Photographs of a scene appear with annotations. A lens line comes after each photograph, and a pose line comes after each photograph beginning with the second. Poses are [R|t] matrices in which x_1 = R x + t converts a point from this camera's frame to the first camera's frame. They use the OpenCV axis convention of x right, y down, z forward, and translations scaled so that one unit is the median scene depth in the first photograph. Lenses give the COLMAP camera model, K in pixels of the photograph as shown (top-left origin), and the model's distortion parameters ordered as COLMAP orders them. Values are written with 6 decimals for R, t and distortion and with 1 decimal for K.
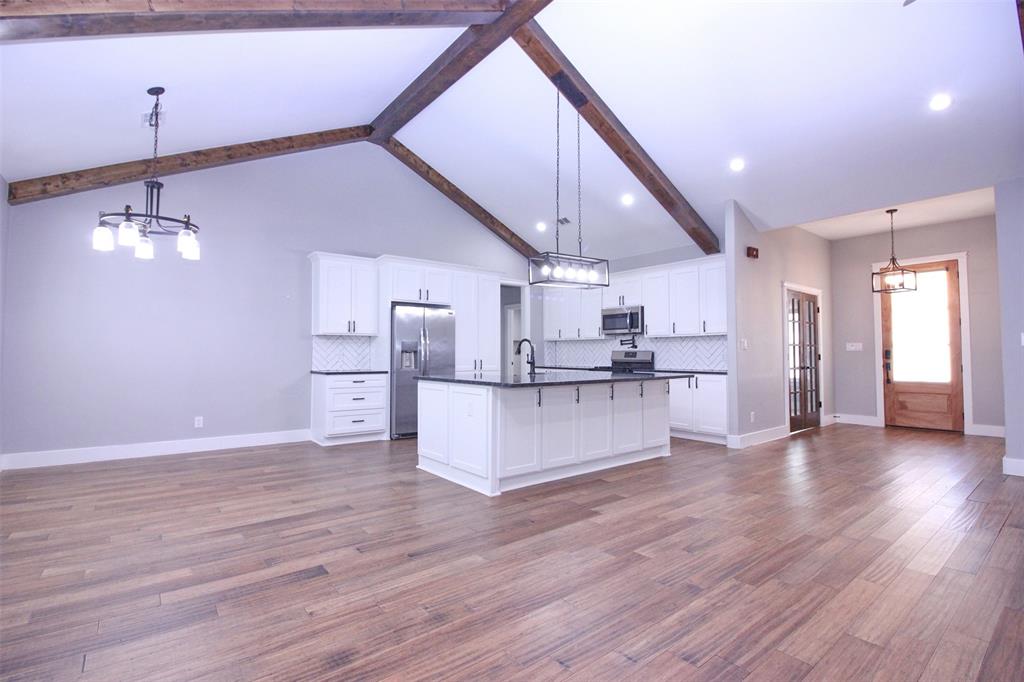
lens RADIAL K [[473.7, 0, 505.8], [0, 473.7, 335.9], [0, 0, 1]] dist [0.001134, -0.012202]
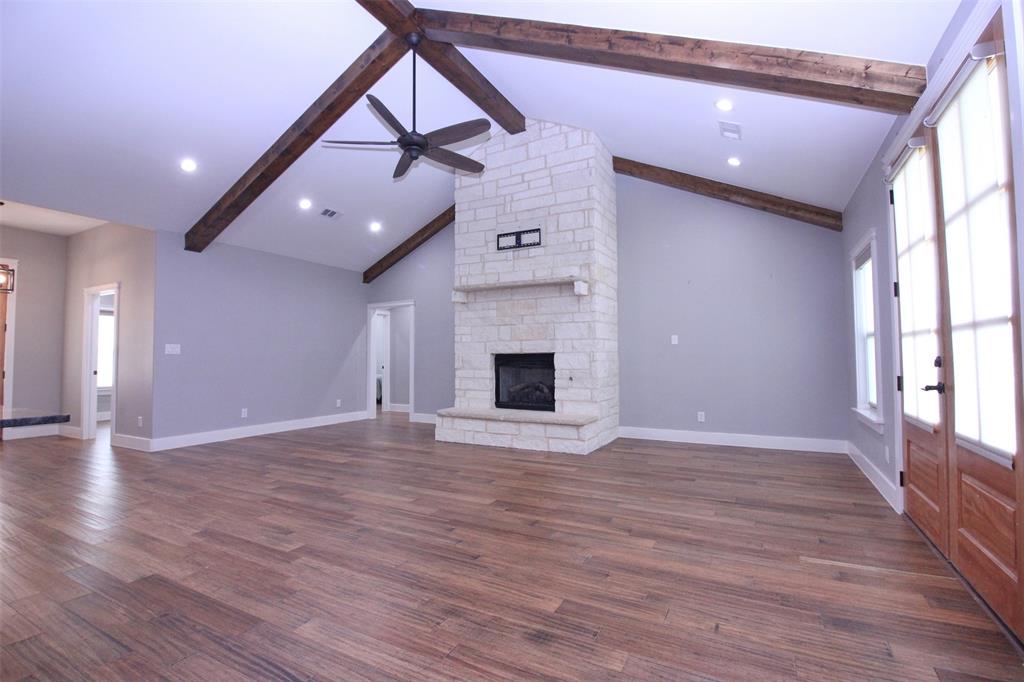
lens RADIAL K [[473.7, 0, 505.8], [0, 473.7, 335.9], [0, 0, 1]] dist [0.001134, -0.012202]
pose [[-0.395894, 0.045096, 0.917188, -0.975685], [-0.030025, 0.997624, -0.062011, 0.044171], [-0.917805, -0.052089, -0.393599, 1.110409]]
